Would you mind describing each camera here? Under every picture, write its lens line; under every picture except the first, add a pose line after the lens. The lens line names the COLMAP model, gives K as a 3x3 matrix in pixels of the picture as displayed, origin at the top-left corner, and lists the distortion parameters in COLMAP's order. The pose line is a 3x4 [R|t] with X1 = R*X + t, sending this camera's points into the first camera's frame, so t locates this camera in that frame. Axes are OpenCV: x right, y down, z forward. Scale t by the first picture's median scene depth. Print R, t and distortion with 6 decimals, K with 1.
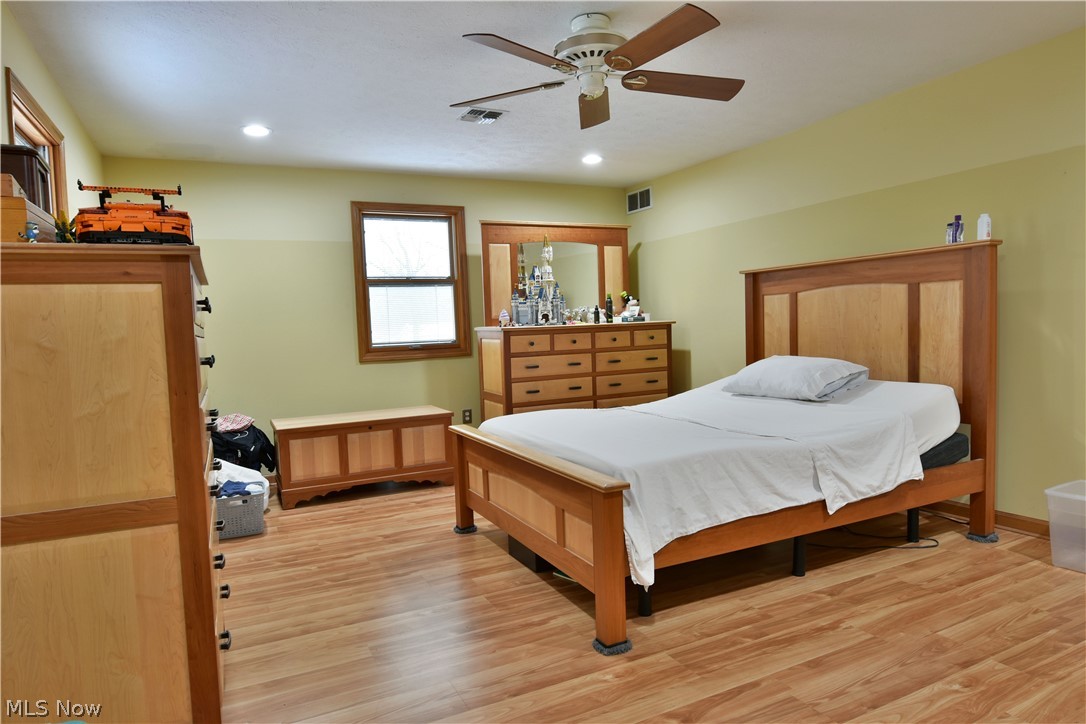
lens RADIAL K [[660.0, 0, 542.9], [0, 660.0, 367.9], [0, 0, 1]] dist [-0.012155, -0.005837]
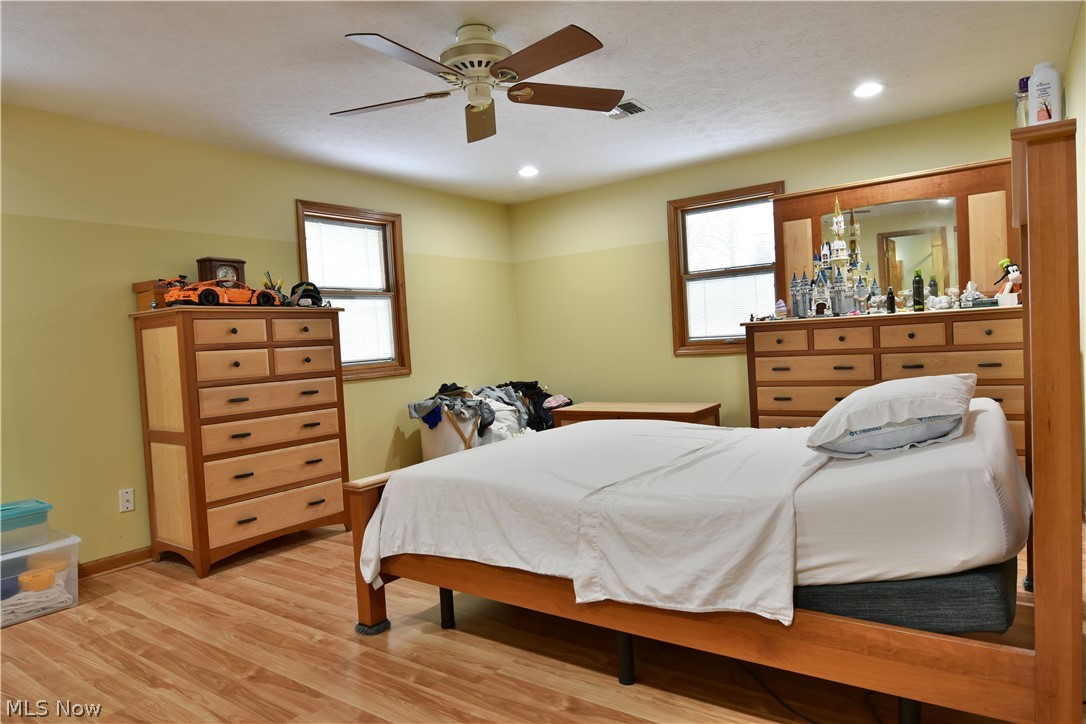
lens RADIAL K [[660.0, 0, 544.4], [0, 660.0, 366.7], [0, 0, 1]] dist [-0.012155, -0.005837]
pose [[0.475364, 0.049310, -0.878406, 0.941264], [-0.015911, 0.998747, 0.047455, -0.064209], [0.879645, -0.008582, 0.475553, 0.561543]]
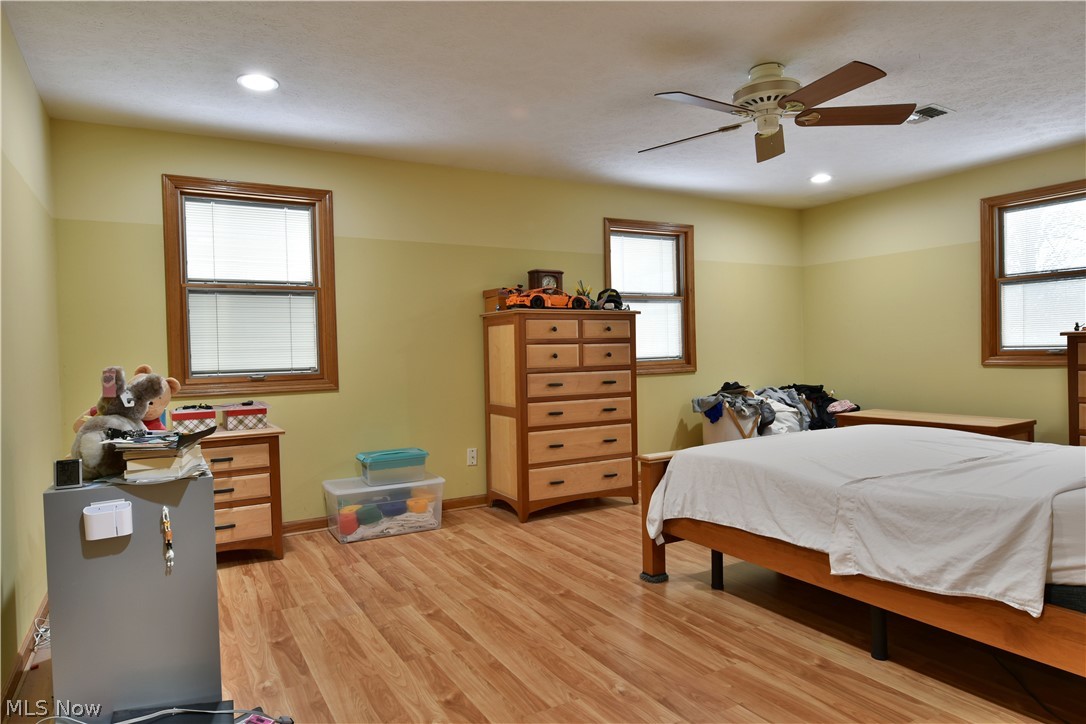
lens RADIAL K [[660.0, 0, 544.4], [0, 660.0, 366.3], [0, 0, 1]] dist [-0.012155, -0.005837]
pose [[0.067031, 0.061197, -0.995872, 1.100909], [-0.039462, 0.997499, 0.058641, -0.066097], [0.996970, 0.035368, 0.069279, 0.513959]]
